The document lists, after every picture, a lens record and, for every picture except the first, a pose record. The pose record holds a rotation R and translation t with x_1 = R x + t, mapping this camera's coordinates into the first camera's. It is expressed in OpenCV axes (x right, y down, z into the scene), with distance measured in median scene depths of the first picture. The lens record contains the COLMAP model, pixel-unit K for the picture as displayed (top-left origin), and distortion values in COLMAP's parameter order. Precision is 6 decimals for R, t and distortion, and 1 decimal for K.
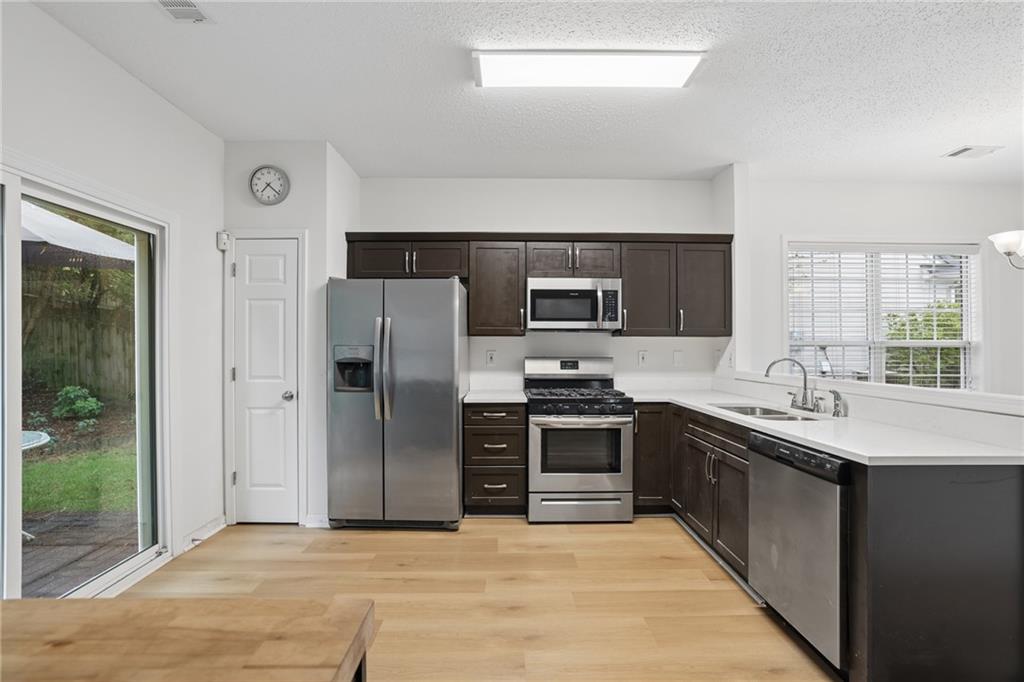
lens RADIAL K [[457.0, 0, 507.6], [0, 457.0, 346.9], [0, 0, 1]] dist [-0.028966, 0.000726]
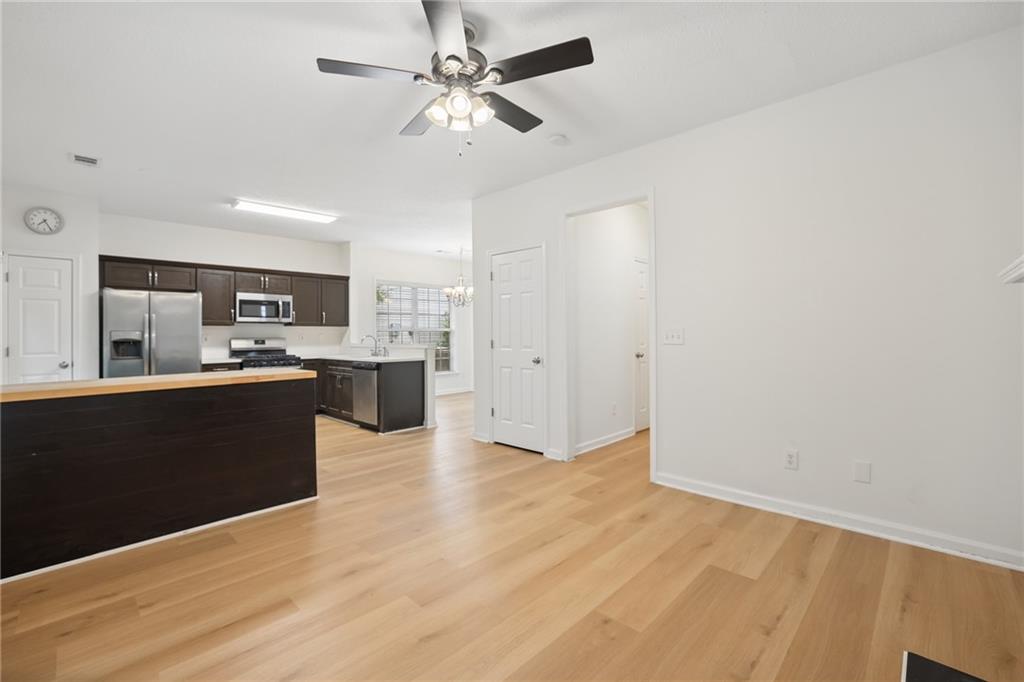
lens RADIAL K [[442.3, 0, 514.0], [0, 442.3, 330.9], [0, 0, 1]] dist [-0.051690, 0.014845]
pose [[0.699824, -0.002417, 0.714311, -0.426318], [0.010395, 0.999923, -0.006801, 0.019722], [-0.714239, 0.012185, 0.699796, -0.981183]]
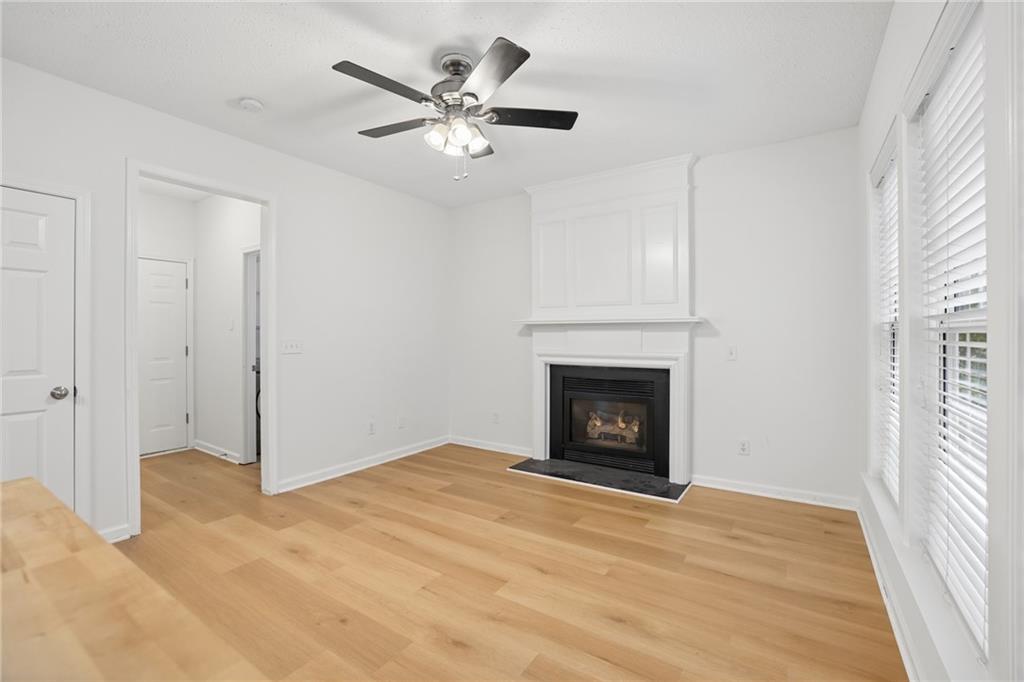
lens RADIAL K [[442.8, 0, 512.0], [0, 442.8, 334.0], [0, 0, 1]] dist [-0.054927, 0.029245]
pose [[-0.829977, 0.000916, 0.557797, -0.480140], [0.002717, 0.999993, 0.002401, 0.000594], [-0.557791, 0.003508, -0.829974, 0.047460]]
